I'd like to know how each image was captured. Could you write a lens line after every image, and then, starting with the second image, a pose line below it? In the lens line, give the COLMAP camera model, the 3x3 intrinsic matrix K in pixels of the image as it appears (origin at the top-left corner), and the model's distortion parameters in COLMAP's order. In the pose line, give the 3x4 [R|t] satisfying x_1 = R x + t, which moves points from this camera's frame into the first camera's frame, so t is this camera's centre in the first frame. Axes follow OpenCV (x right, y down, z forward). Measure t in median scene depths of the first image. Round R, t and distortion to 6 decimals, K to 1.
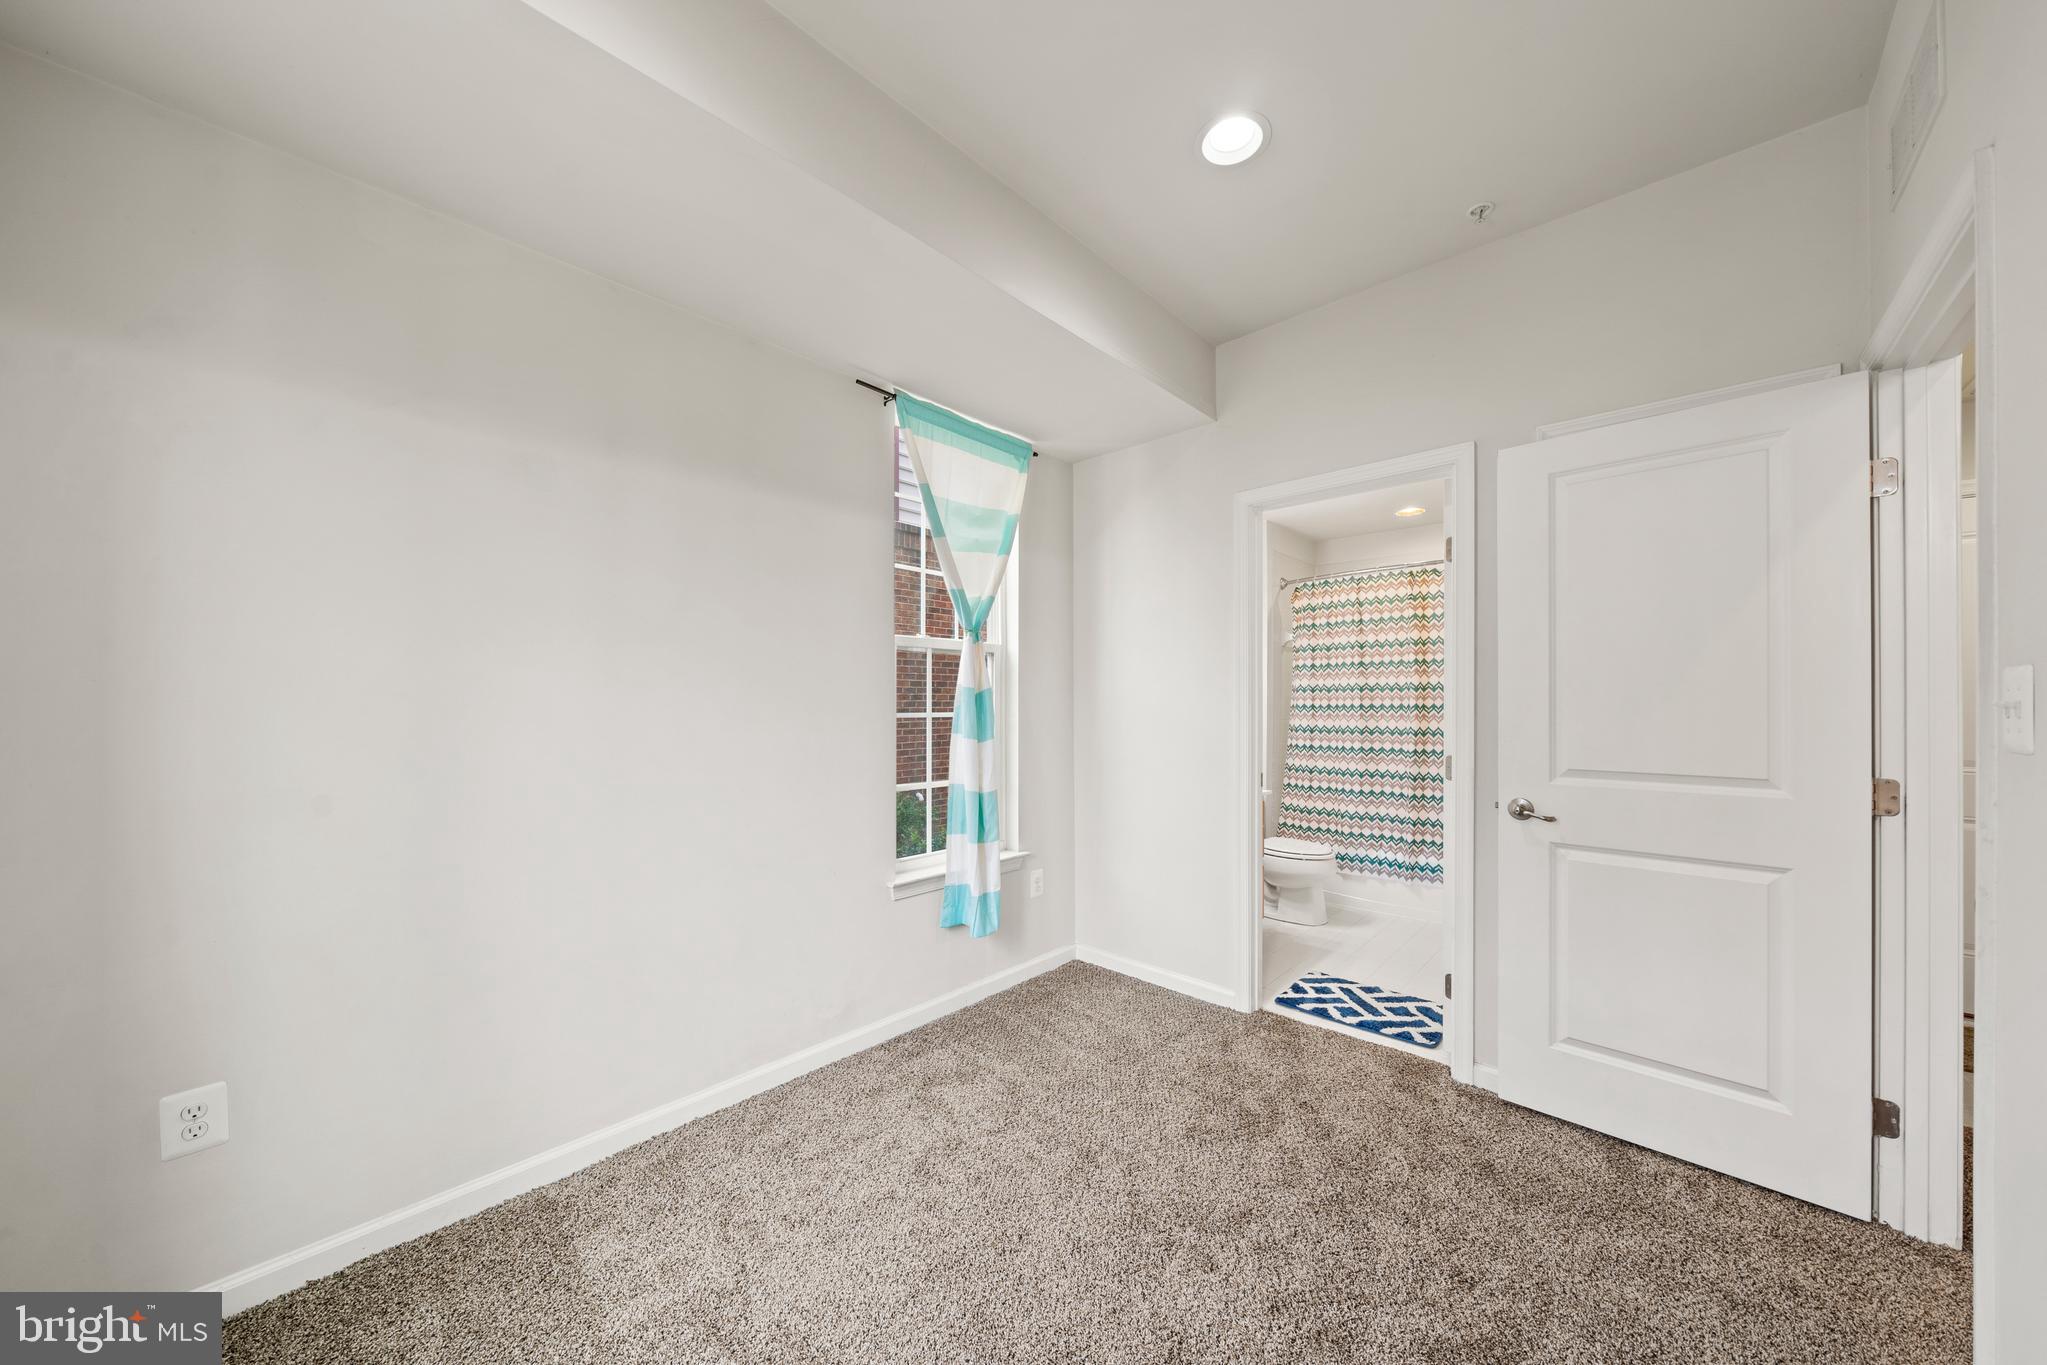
lens RADIAL K [[705.2, 0, 1028.3], [0, 705.2, 691.9], [0, 0, 1]] dist [-0.006202, -0.000040]
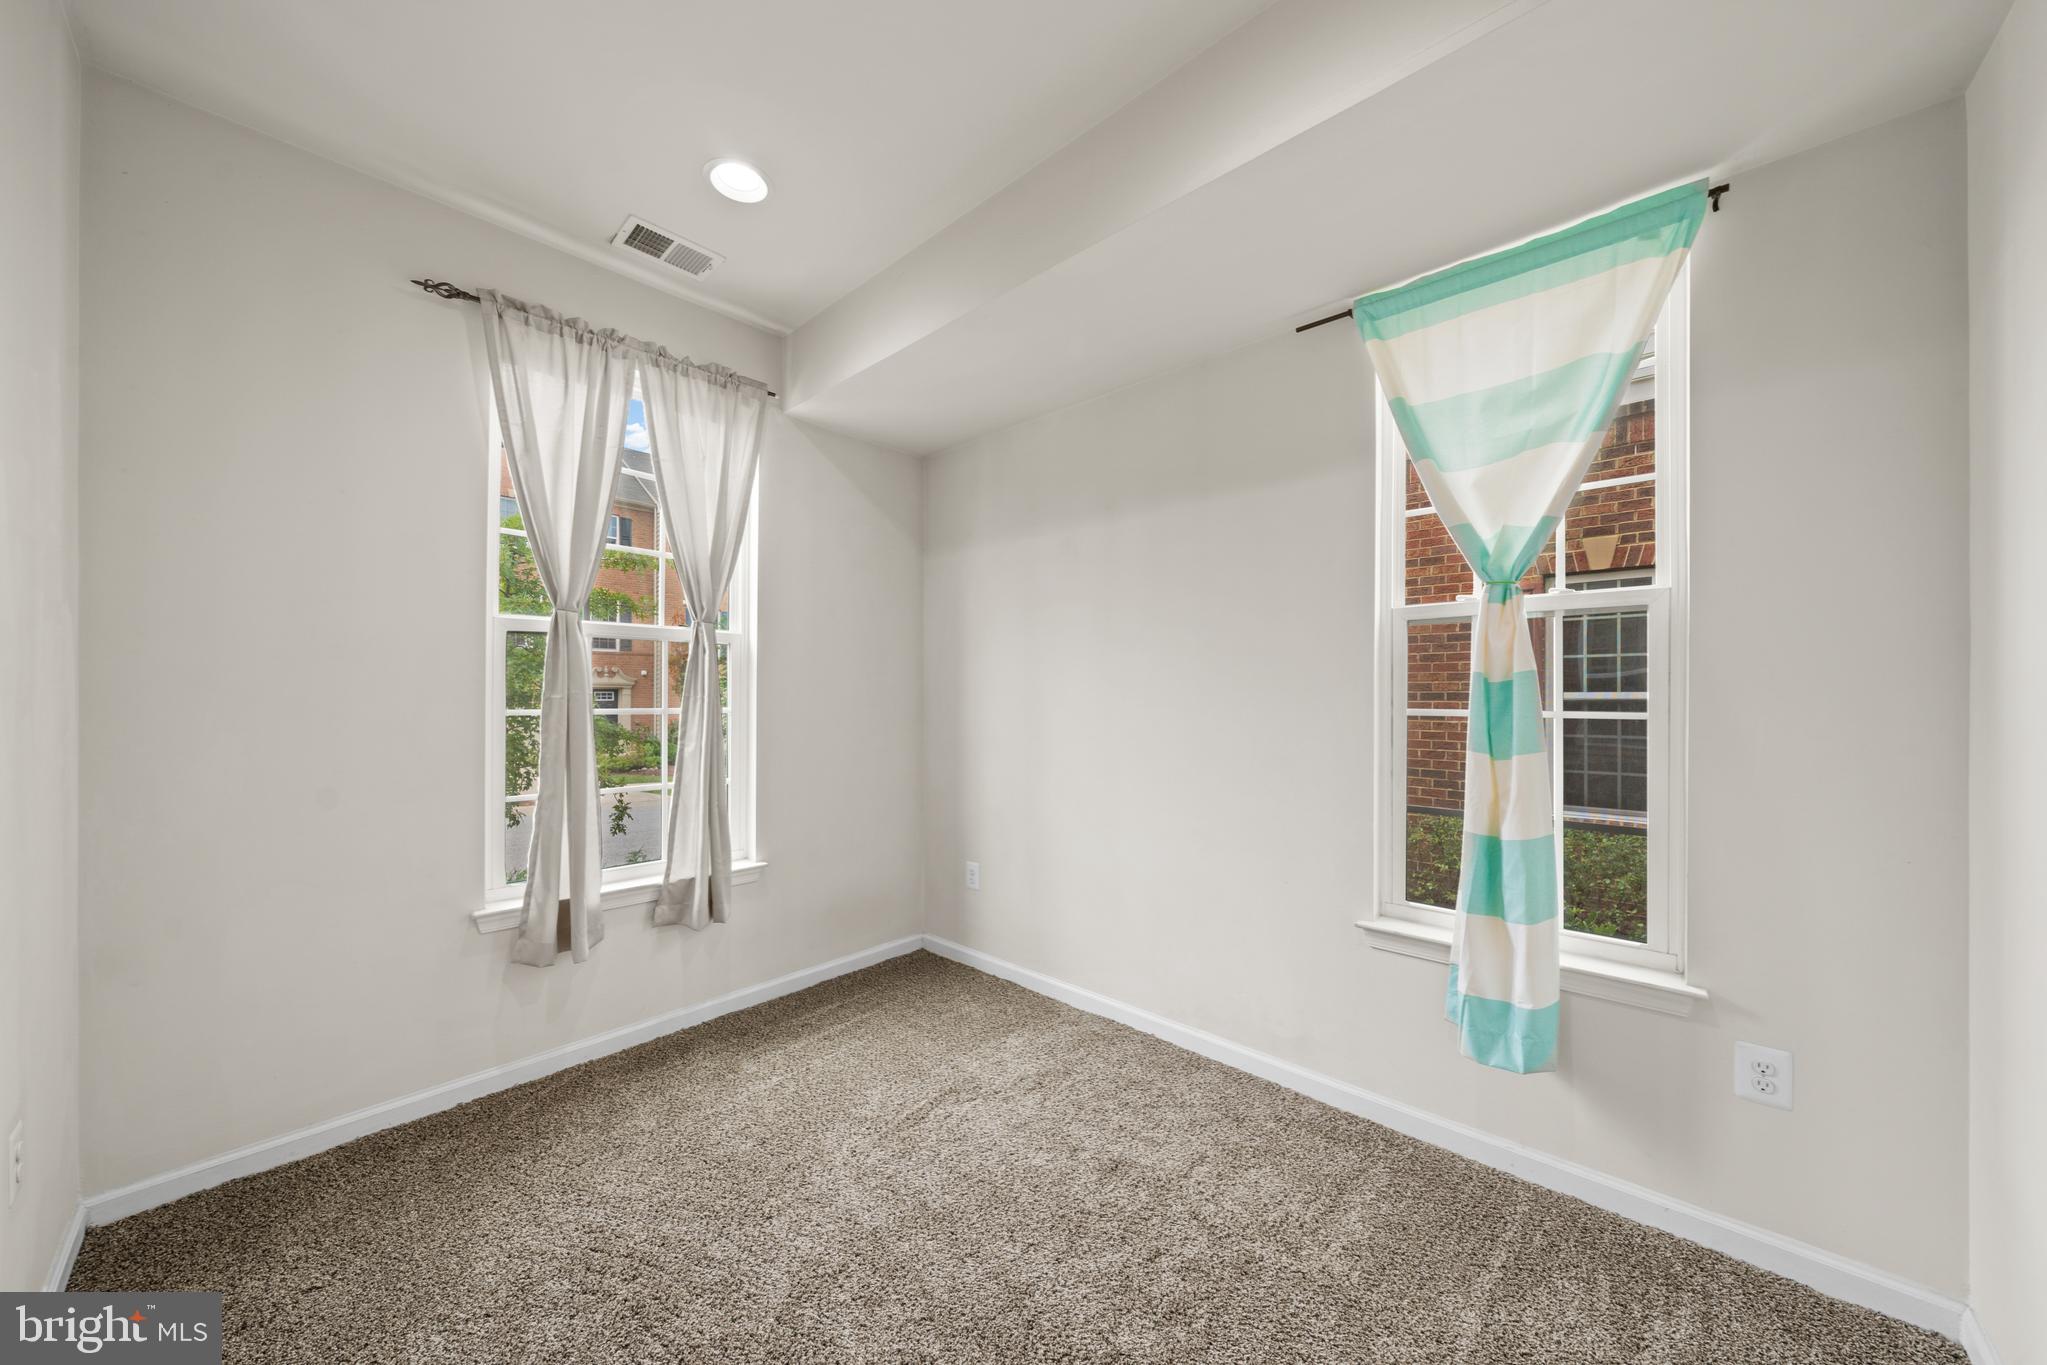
lens RADIAL K [[711.9, 0, 1023.5], [0, 711.9, 682.5], [0, 0, 1]] dist [-0.003207, -0.000002]
pose [[-0.001130, -0.016783, -0.999859, 0.941191], [0.013880, 0.999763, -0.016797, 0.015111], [0.999903, -0.013897, -0.000897, 0.957477]]
